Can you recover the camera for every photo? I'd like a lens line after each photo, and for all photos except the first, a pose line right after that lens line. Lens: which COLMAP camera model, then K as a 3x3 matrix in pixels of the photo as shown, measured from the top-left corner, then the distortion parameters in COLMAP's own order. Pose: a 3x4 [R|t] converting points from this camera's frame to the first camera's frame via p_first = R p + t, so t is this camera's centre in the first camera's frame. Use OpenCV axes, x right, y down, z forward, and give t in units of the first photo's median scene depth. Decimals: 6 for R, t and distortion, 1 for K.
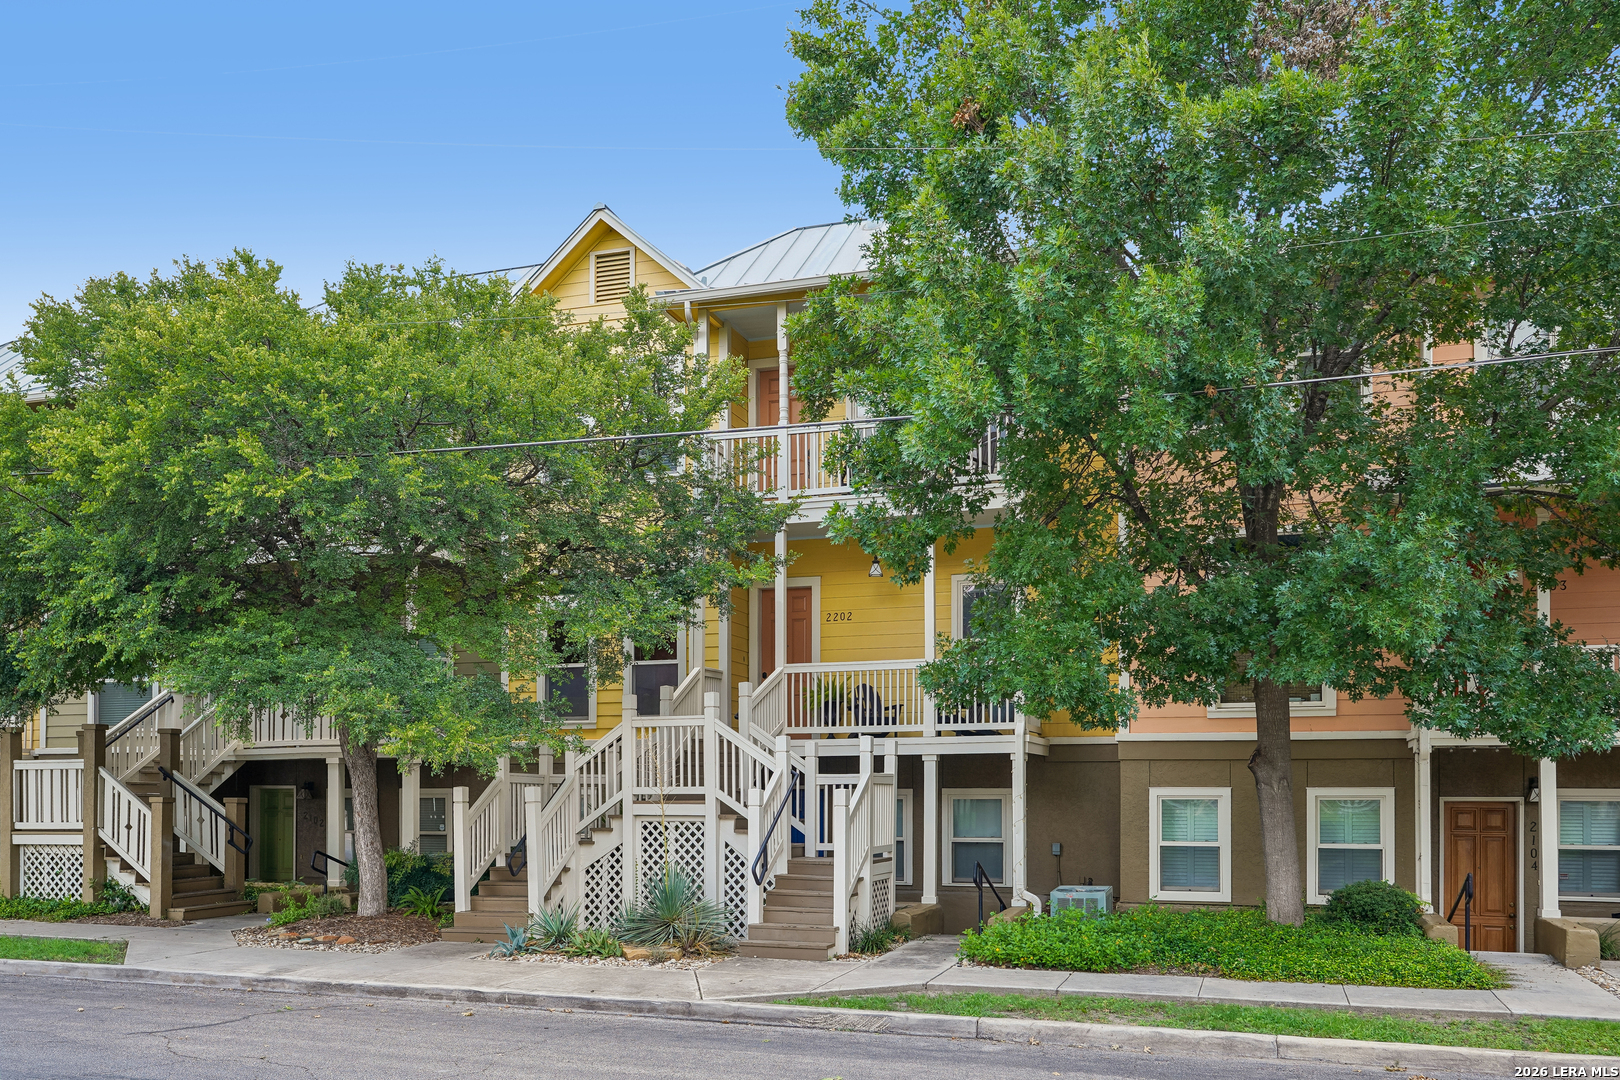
lens RADIAL K [[1329.7, 0, 812.1], [0, 1329.7, 771.9], [0, 0, 1]] dist [0.001018, 0.001010]
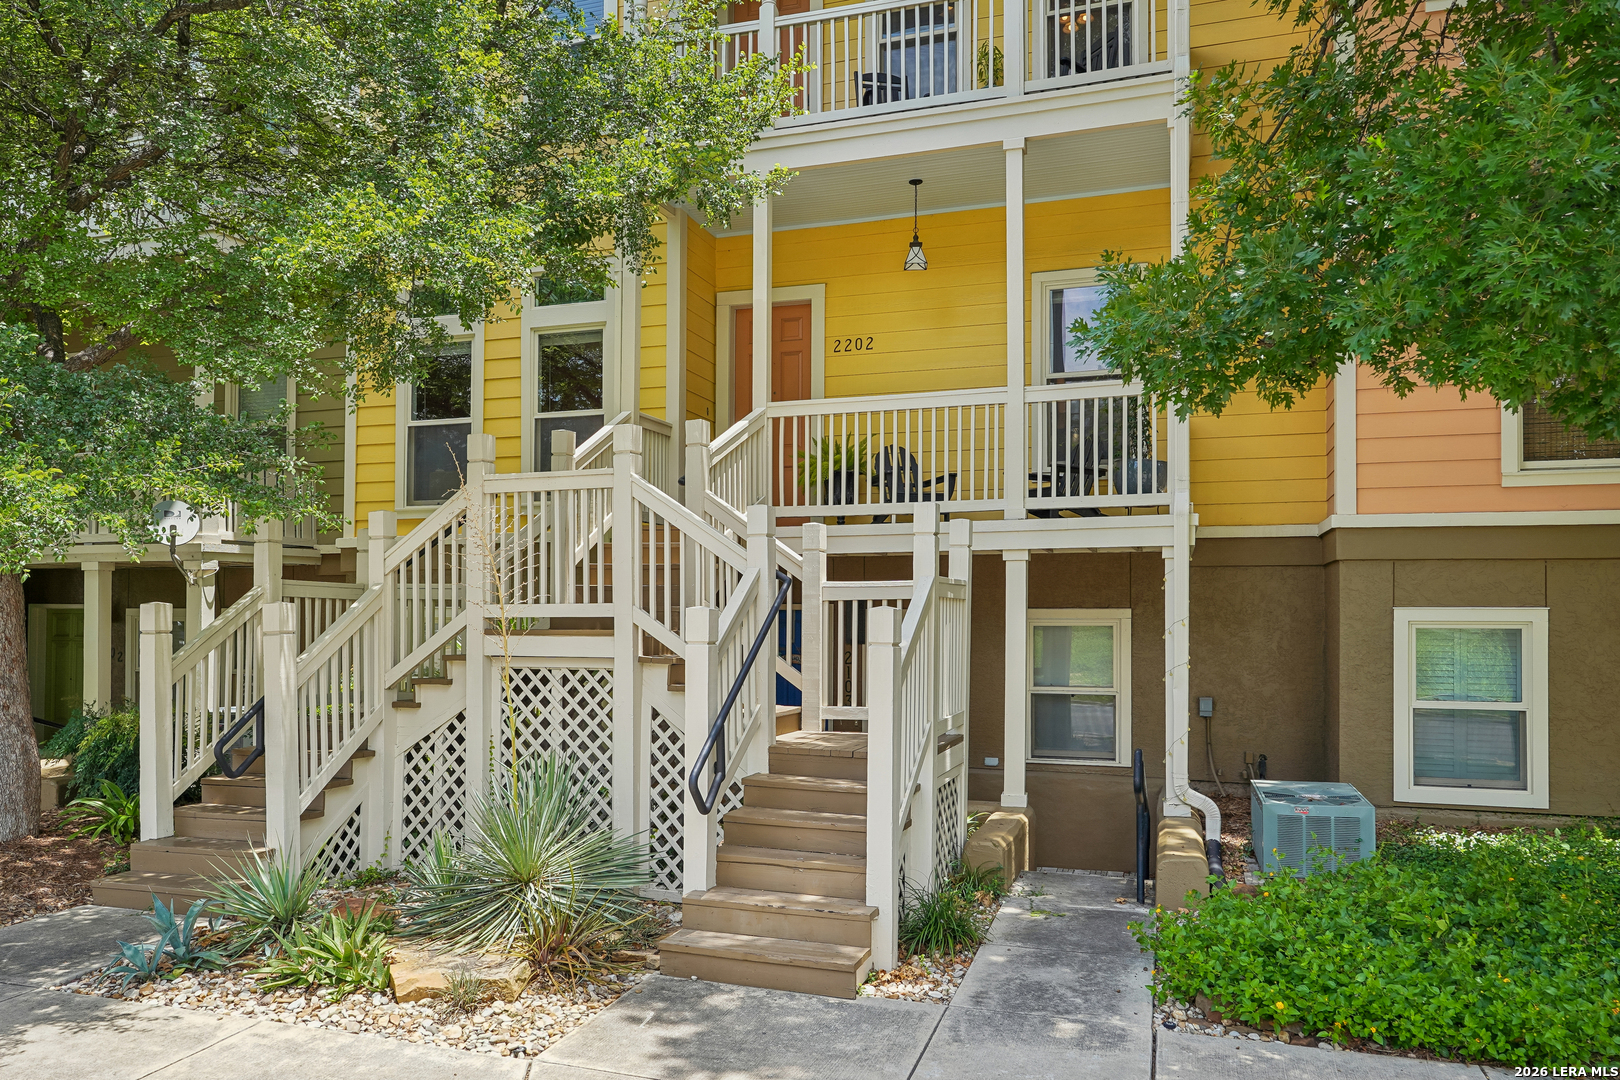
lens RADIAL K [[1124.6, 0, 797.6], [0, 1124.6, 593.1], [0, 0, 1]] dist [0.001931, 0.001417]
pose [[0.999996, 0.002352, -0.001494, -0.006625], [-0.002361, 0.999981, -0.005686, 0.009222], [0.001480, 0.005690, 0.999983, 0.543246]]
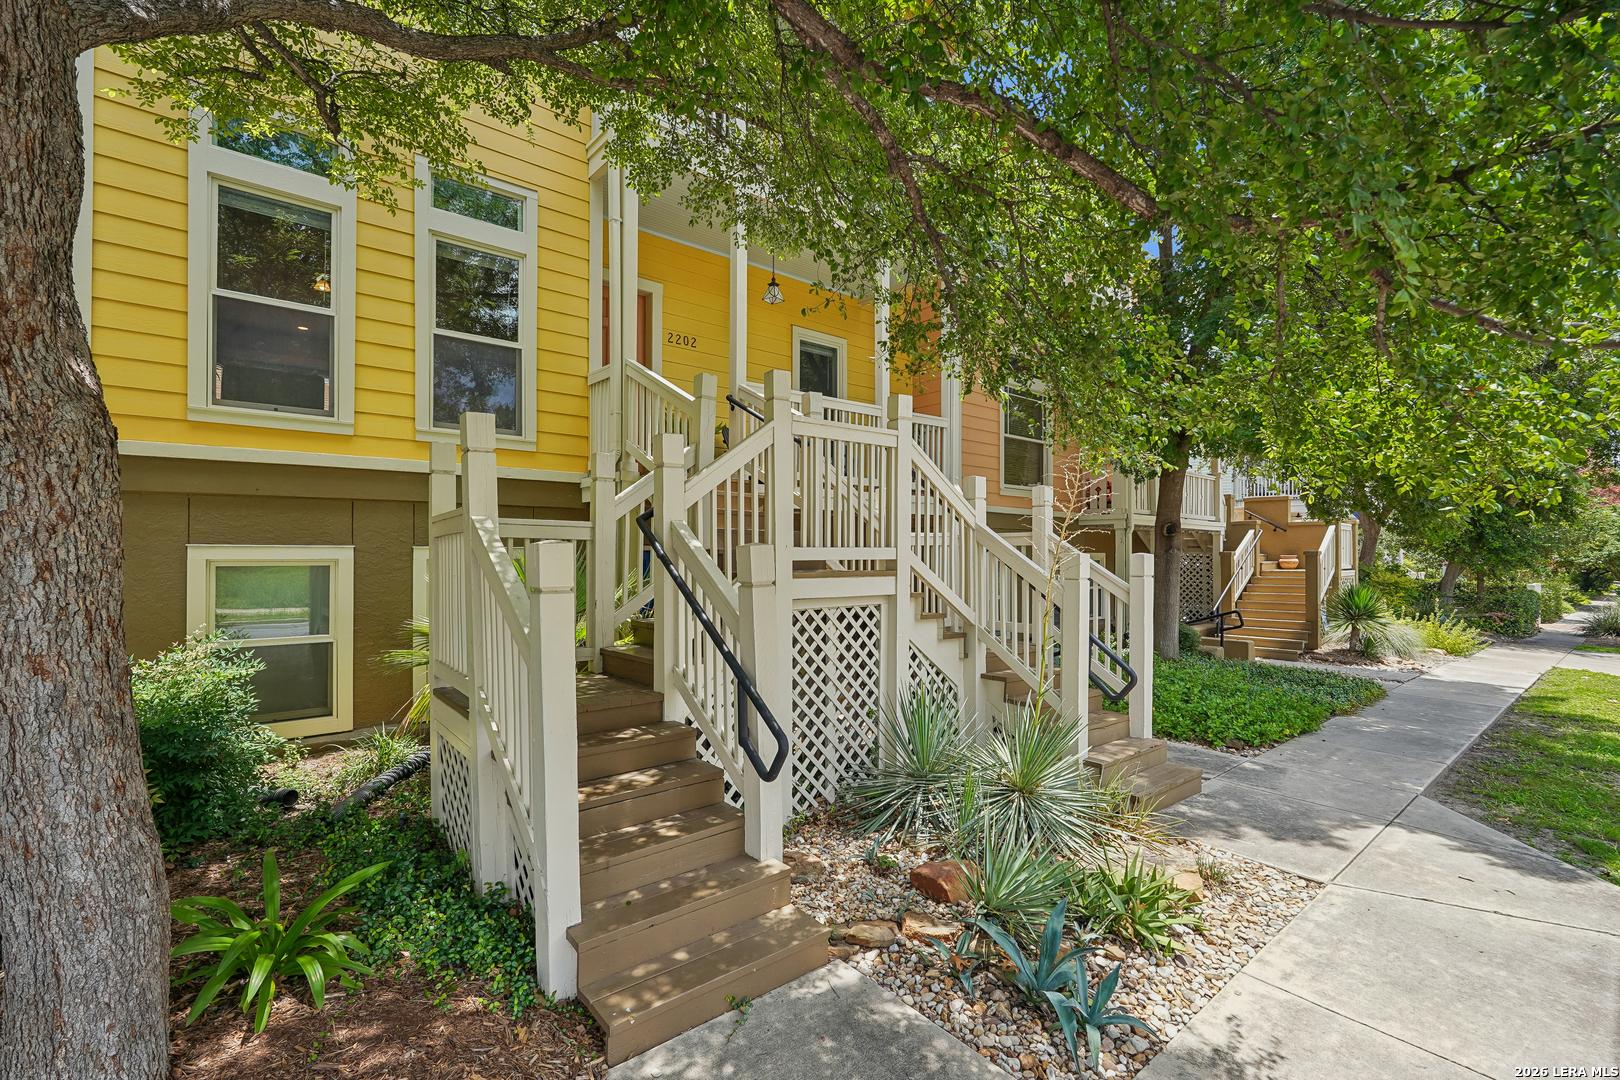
lens RADIAL K [[713.7, 0, 810.0], [0, 713.7, 540.0], [0, 0, 1]] dist [0.001089, 0.000031]
pose [[0.525060, 0.017997, 0.850875, -0.374682], [-0.016751, 0.999801, -0.010810, 0.011815], [-0.850900, -0.008577, 0.525257, 0.844905]]
